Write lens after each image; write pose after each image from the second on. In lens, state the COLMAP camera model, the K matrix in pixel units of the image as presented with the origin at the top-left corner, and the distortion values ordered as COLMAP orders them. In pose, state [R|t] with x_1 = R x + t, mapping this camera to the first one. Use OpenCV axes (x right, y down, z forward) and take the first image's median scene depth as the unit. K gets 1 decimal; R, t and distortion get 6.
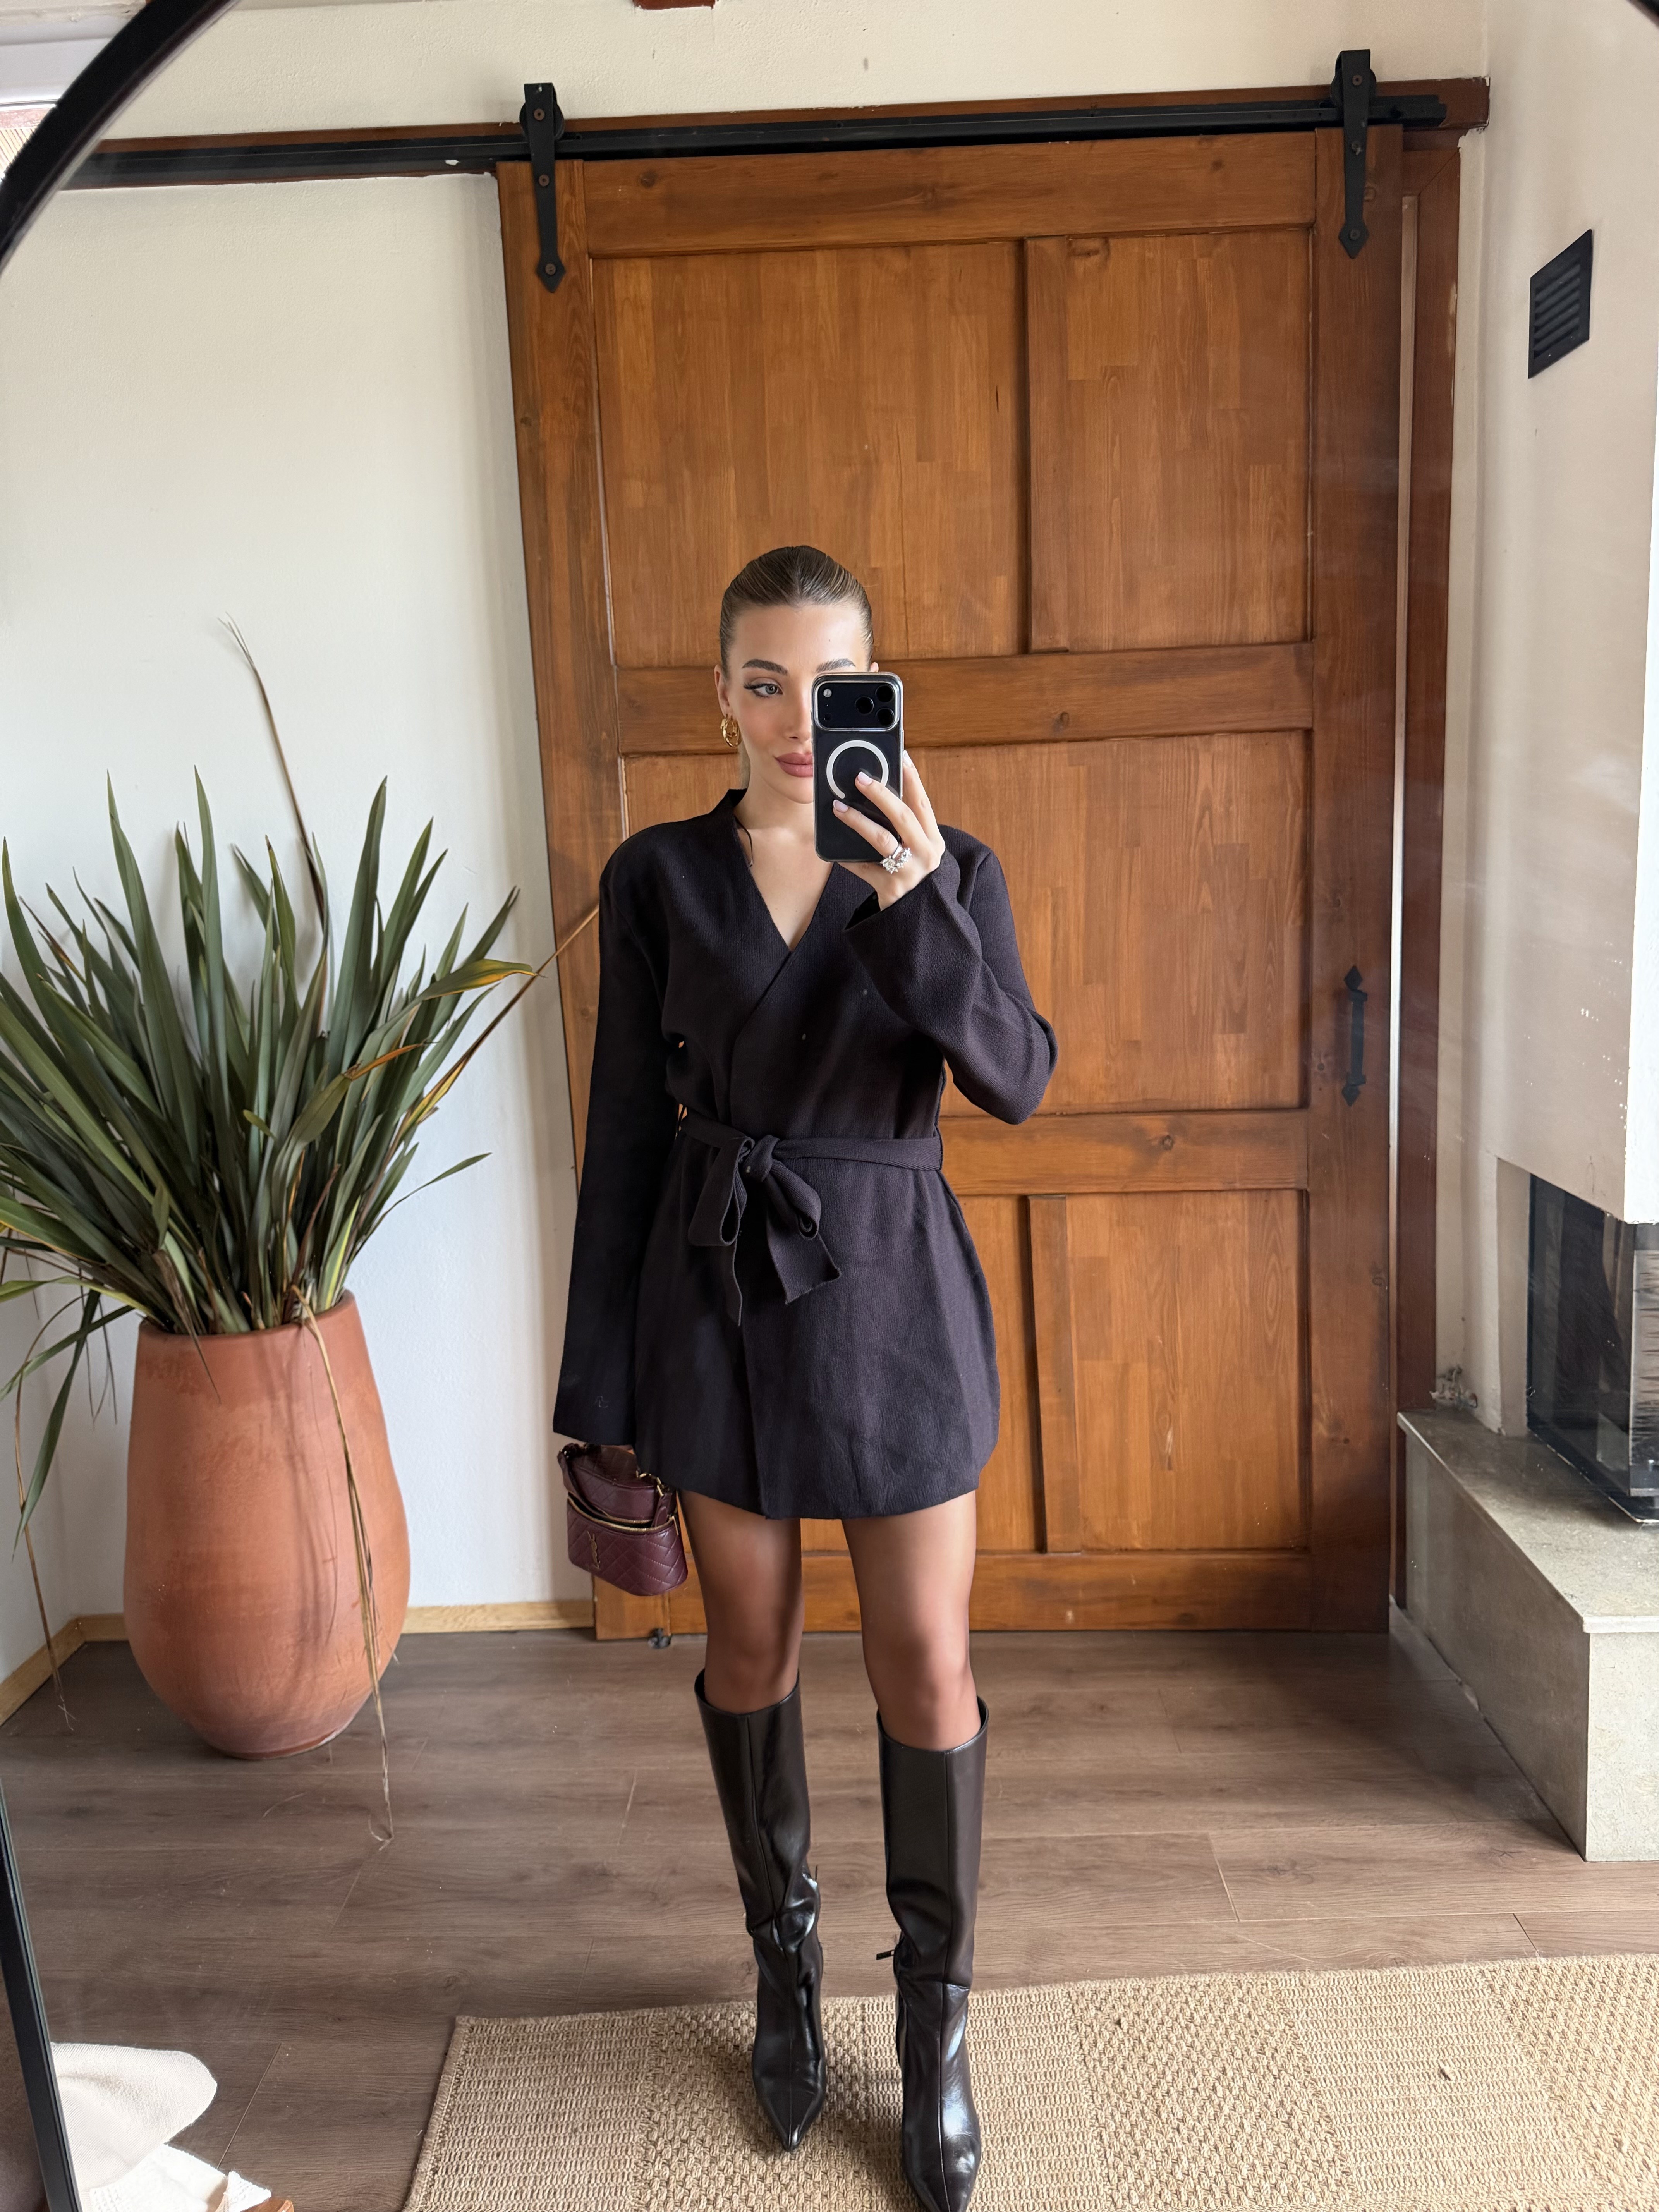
lens RADIAL K [[1555.3, 0, 796.8], [0, 1555.3, 1117.6], [0, 0, 1]] dist [0.004834, 0.003830]
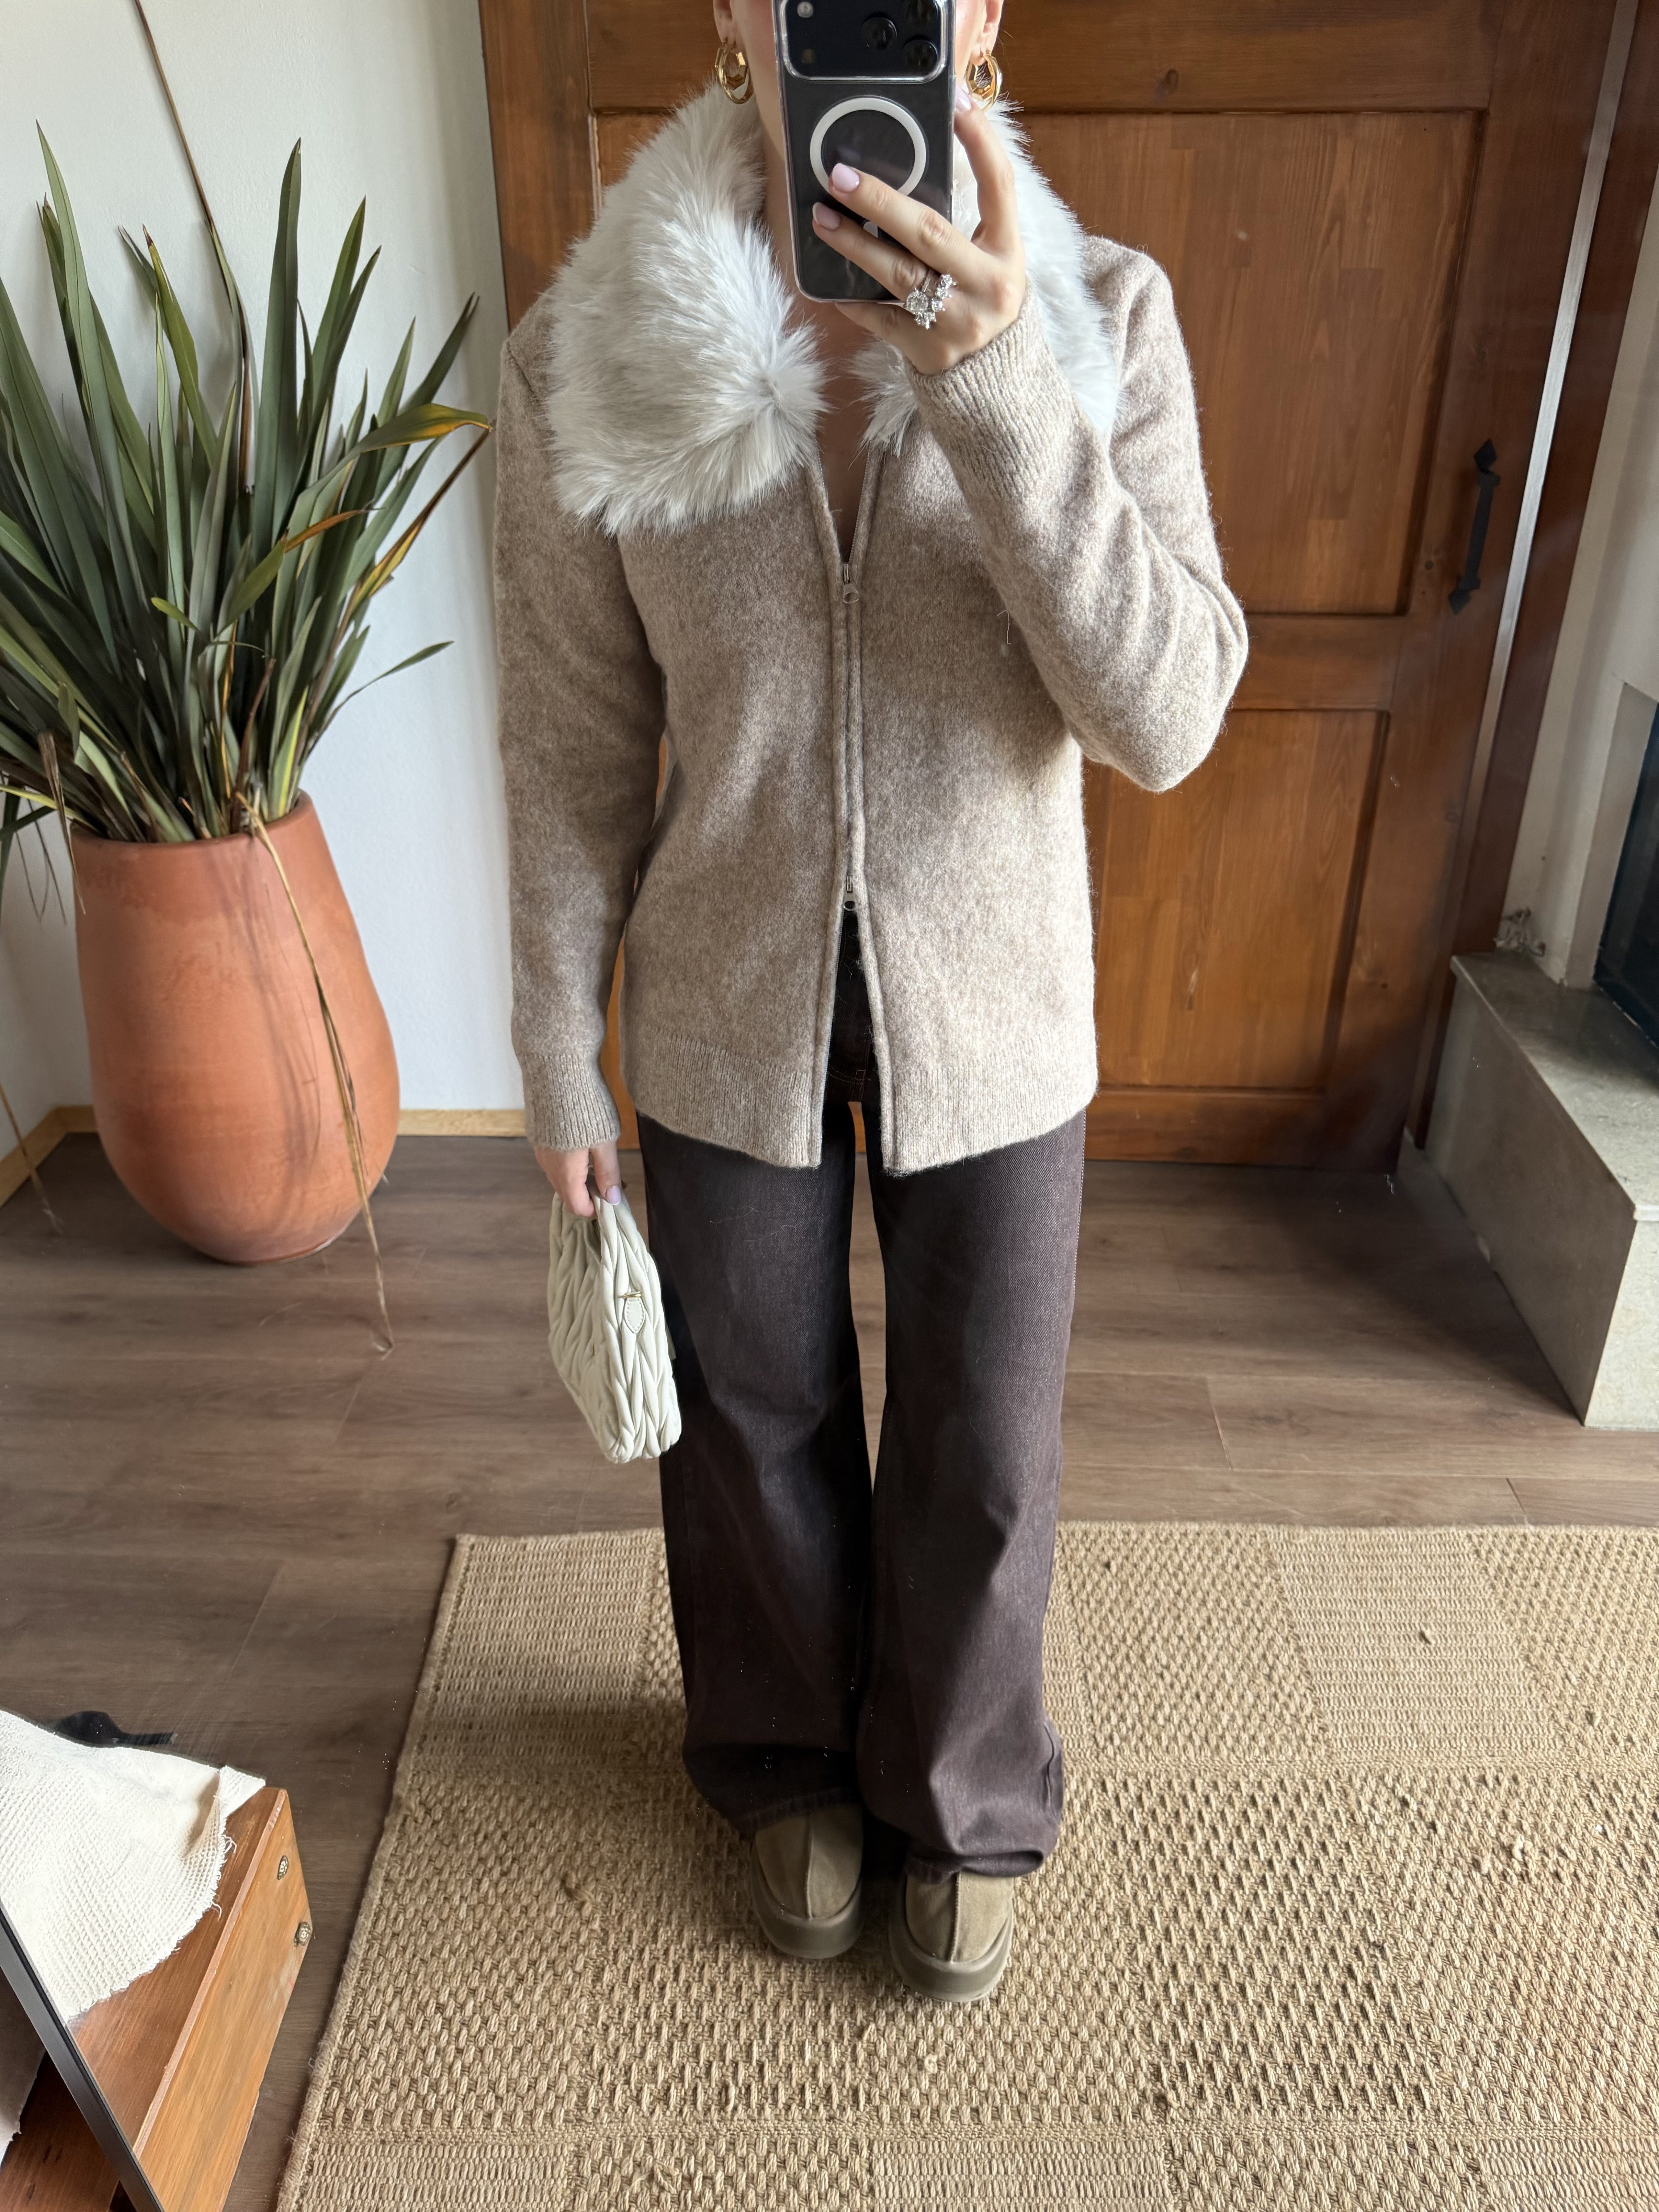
lens RADIAL K [[1540.7, 0, 826.9], [0, 1540.7, 1079.5], [0, 0, 1]] dist [0.004839, 0.000194]
pose [[0.999455, 0.022841, 0.023850, -0.007481], [-0.029386, 0.944645, 0.326774, -0.038580], [-0.015066, -0.327297, 0.944801, 0.132443]]
